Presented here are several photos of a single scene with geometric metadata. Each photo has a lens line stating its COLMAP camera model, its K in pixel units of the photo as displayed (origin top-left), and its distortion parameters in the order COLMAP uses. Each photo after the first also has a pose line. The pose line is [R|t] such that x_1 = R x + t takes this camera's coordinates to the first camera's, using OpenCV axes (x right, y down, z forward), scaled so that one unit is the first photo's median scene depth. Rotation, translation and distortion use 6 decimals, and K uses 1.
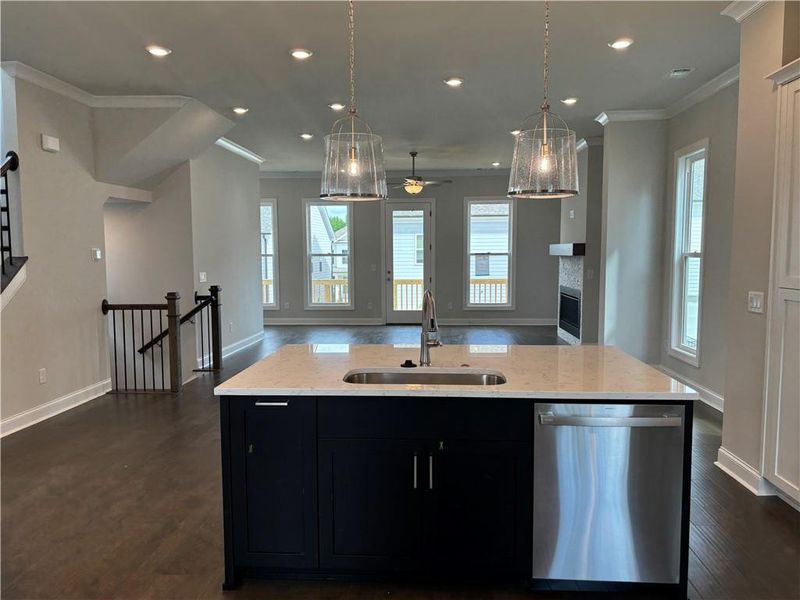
lens RADIAL K [[624.3, 0, 396.7], [0, 624.3, 307.5], [0, 0, 1]] dist [0.066952, -0.075788]
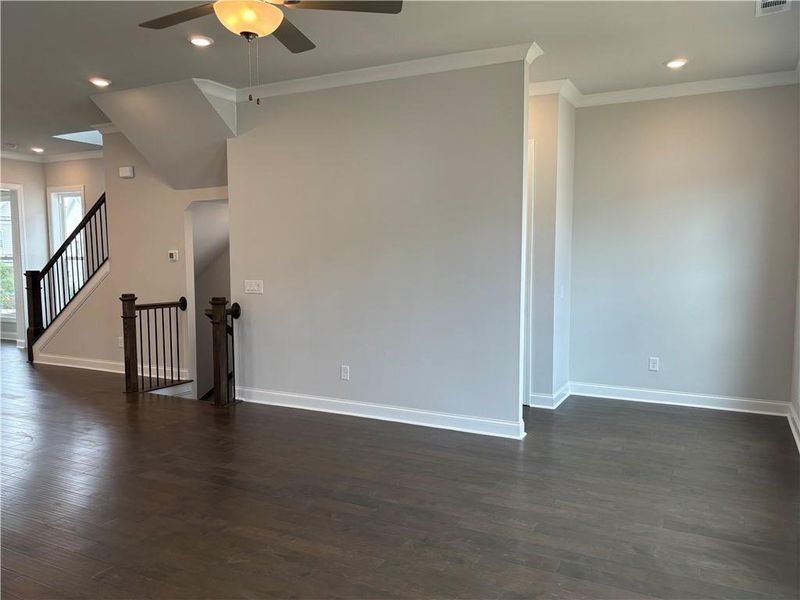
lens RADIAL K [[624.3, 0, 401.7], [0, 624.3, 305.4], [0, 0, 1]] dist [0.066952, -0.075788]
pose [[-0.397118, 0.080270, -0.914251, 0.390913], [-0.077631, 0.989660, 0.120611, -0.158466], [0.914478, 0.118871, -0.386780, 1.765740]]
